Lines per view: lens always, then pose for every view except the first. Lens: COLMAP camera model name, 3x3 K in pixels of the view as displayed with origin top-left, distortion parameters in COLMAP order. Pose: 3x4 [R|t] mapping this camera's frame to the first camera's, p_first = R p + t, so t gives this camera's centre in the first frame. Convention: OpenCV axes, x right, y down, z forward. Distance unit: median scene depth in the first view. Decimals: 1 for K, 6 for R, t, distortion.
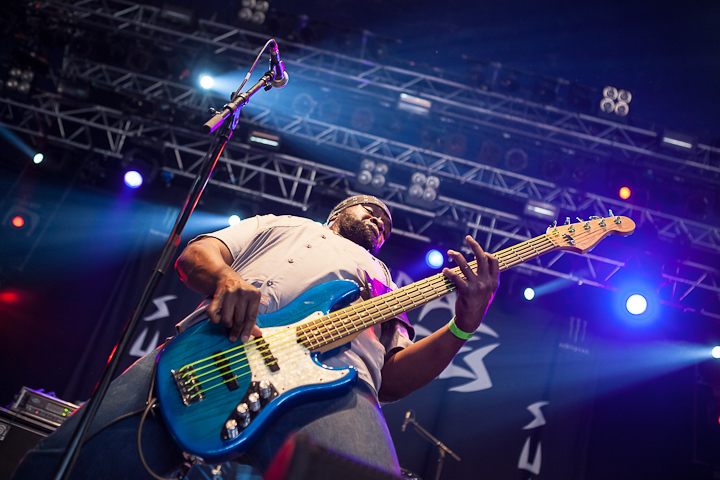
lens RADIAL K [[797.6, 0, 355.4], [0, 797.6, 236.7], [0, 0, 1]] dist [-0.044968, 0.048675]
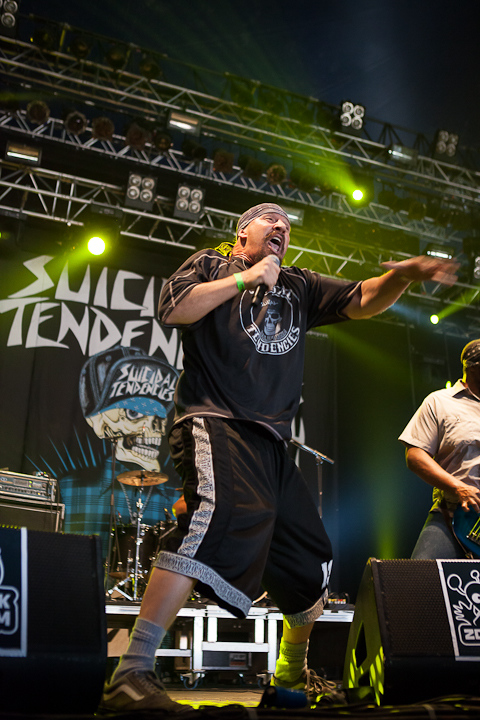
lens RADIAL K [[784.0, 0, 240.0], [0, 784.0, 360.0], [0, 0, 1]] dist [-0.017776, -0.012355]
pose [[0.918519, -0.119433, 0.376907, -0.269380], [0.038226, 0.975644, 0.216003, -0.076770], [-0.393525, -0.183995, 0.900713, 0.000438]]
